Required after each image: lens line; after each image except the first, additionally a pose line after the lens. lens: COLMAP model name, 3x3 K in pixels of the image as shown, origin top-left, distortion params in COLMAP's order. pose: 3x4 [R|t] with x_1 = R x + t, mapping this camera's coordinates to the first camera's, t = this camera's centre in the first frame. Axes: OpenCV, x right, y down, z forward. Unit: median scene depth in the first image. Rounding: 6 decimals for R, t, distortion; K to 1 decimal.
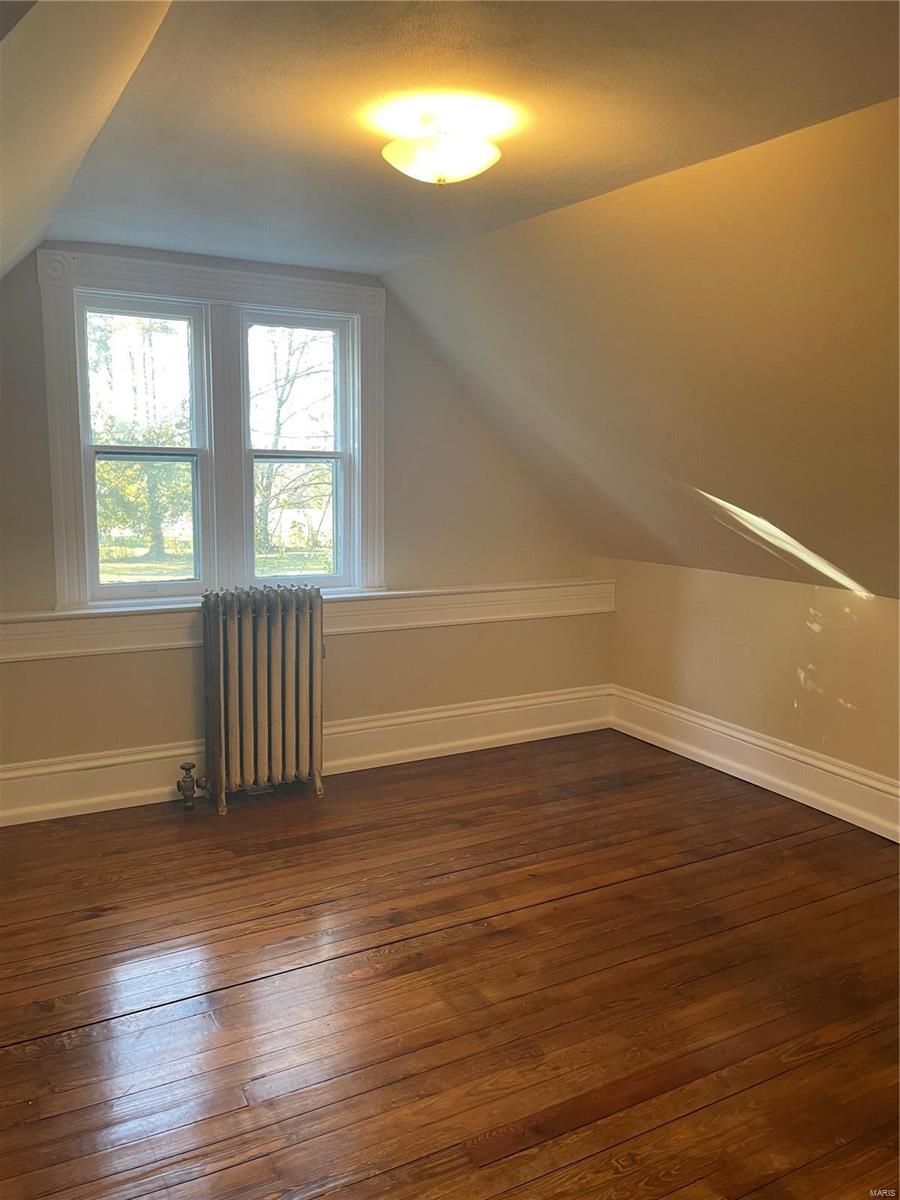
lens RADIAL K [[863.9, 0, 447.8], [0, 863.9, 587.3], [0, 0, 1]] dist [0.075036, -0.115595]
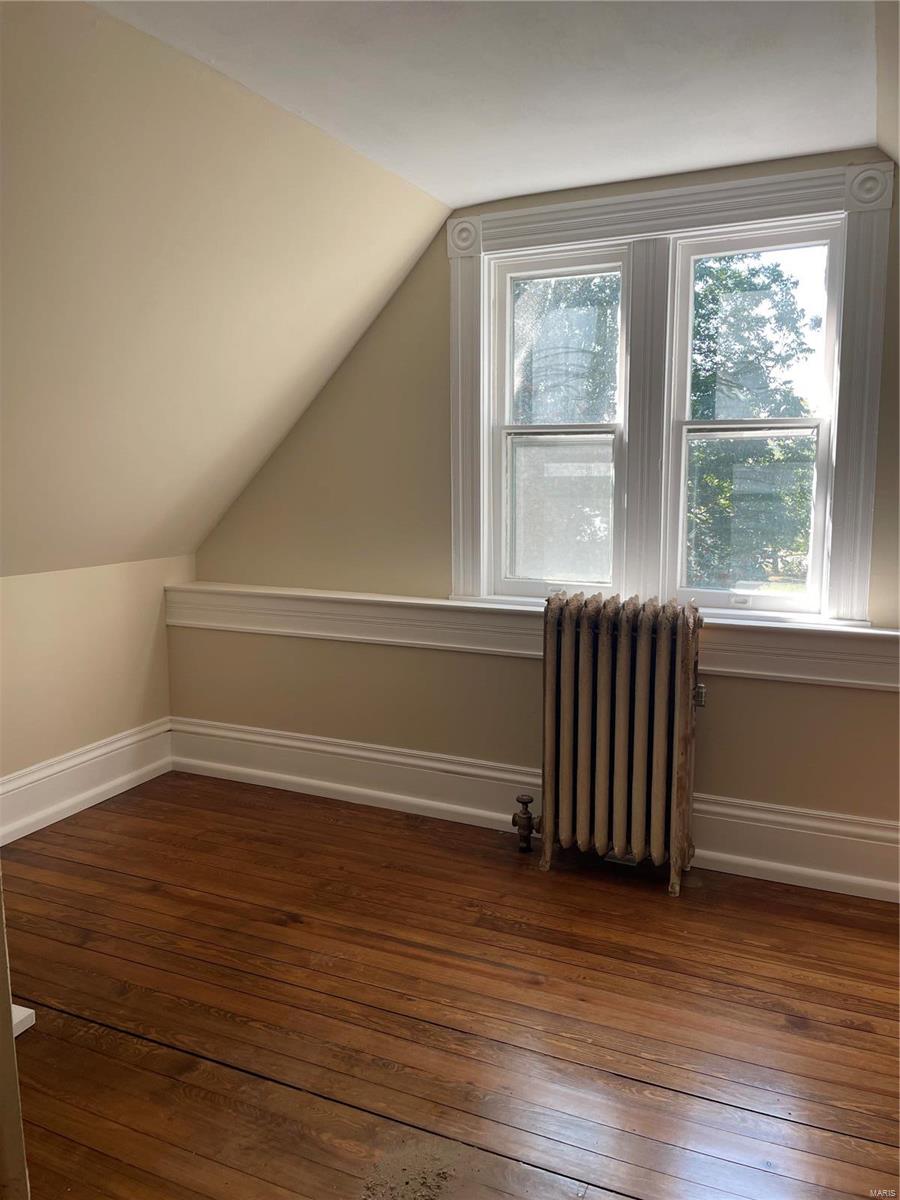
lens RADIAL K [[863.9, 0, 447.8], [0, 863.9, 587.3], [0, 0, 1]] dist [0.075036, -0.115595]
pose [[0.623607, 0.088624, -0.776698, 0.288256], [-0.102369, 0.994255, 0.031257, -0.017008], [0.775007, 0.060018, 0.629097, 0.400023]]
